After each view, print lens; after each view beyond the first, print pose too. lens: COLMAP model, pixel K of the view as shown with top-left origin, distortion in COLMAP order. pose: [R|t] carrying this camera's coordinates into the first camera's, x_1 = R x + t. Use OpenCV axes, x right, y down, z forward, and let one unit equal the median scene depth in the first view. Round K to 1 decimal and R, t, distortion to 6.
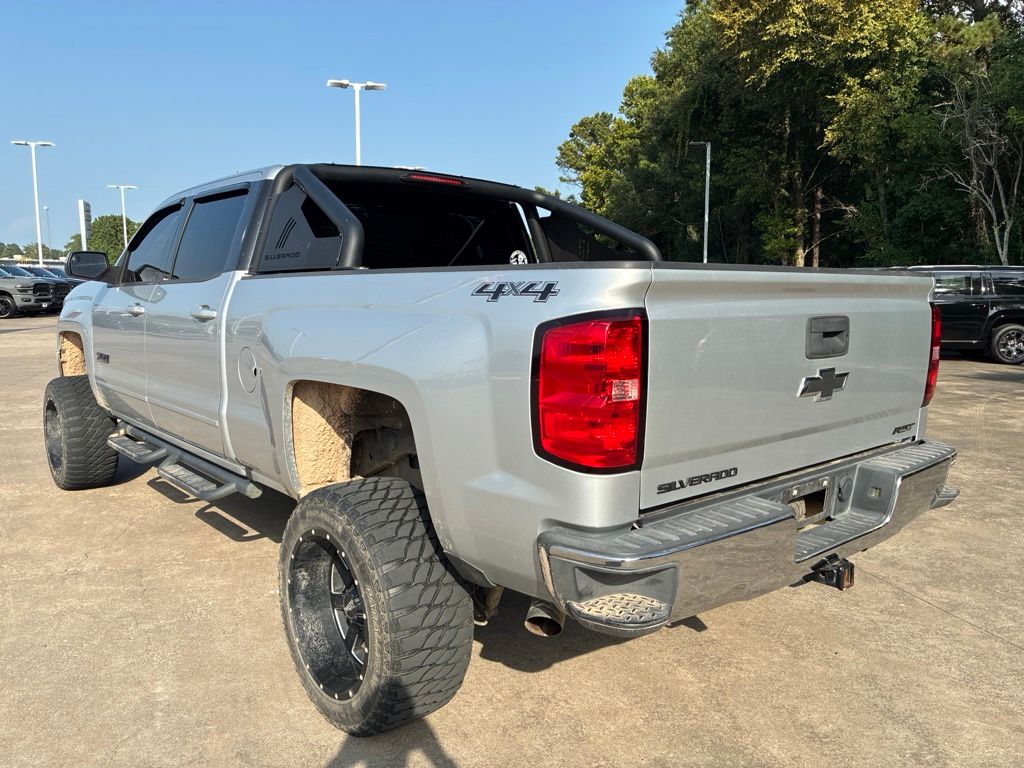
lens RADIAL K [[776.2, 0, 513.6], [0, 776.2, 384.5], [0, 0, 1]] dist [0.094127, -0.155065]
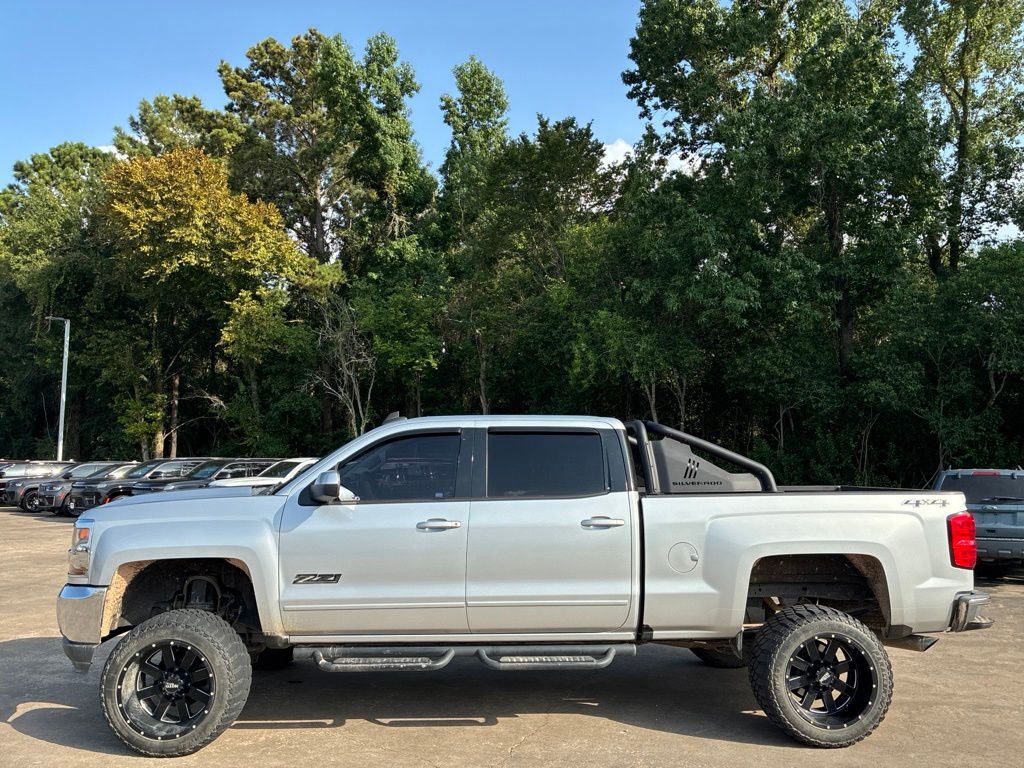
lens RADIAL K [[774.3, 0, 520.0], [0, 774.3, 385.0], [0, 0, 1]] dist [0.108339, -0.137828]
pose [[0.605625, 0.077703, 0.791947, -0.169300], [0.100893, 0.979691, -0.173280, -0.010973], [-0.789328, 0.184844, 0.585486, 0.027800]]
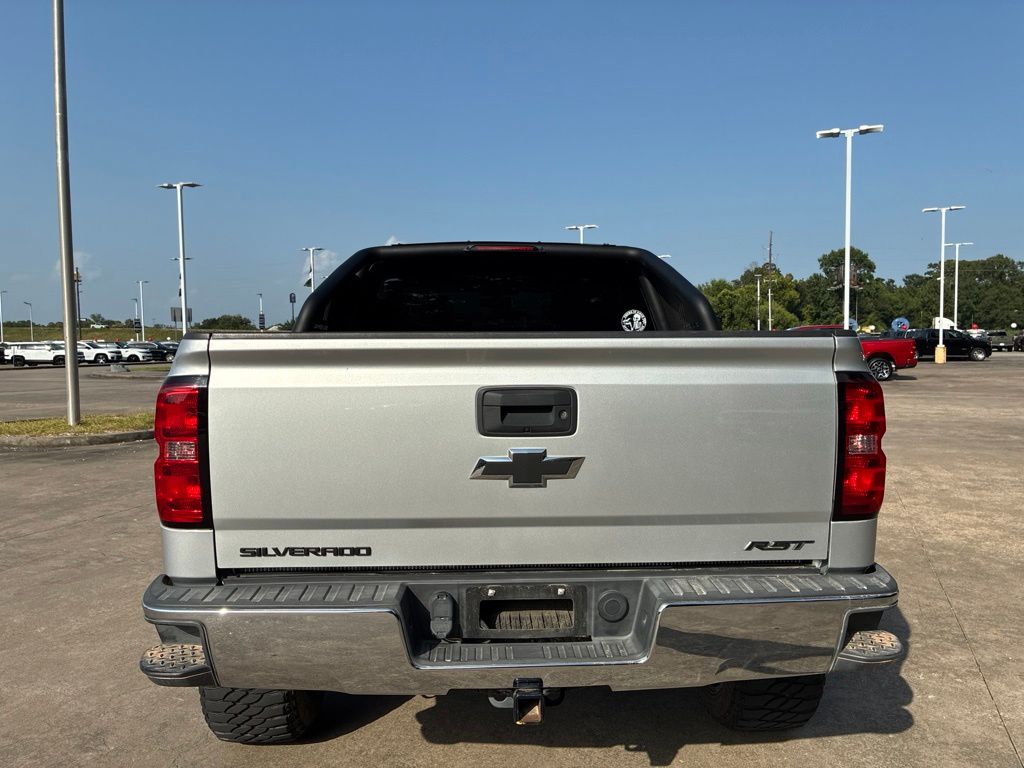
lens RADIAL K [[792.4, 0, 505.9], [0, 792.4, 381.5], [0, 0, 1]] dist [0.005938, -0.002773]
pose [[0.776343, 0.016326, -0.630099, 1.039069], [-0.065052, 0.996402, -0.054334, -0.051967], [0.626945, 0.083171, 0.774611, 0.364773]]
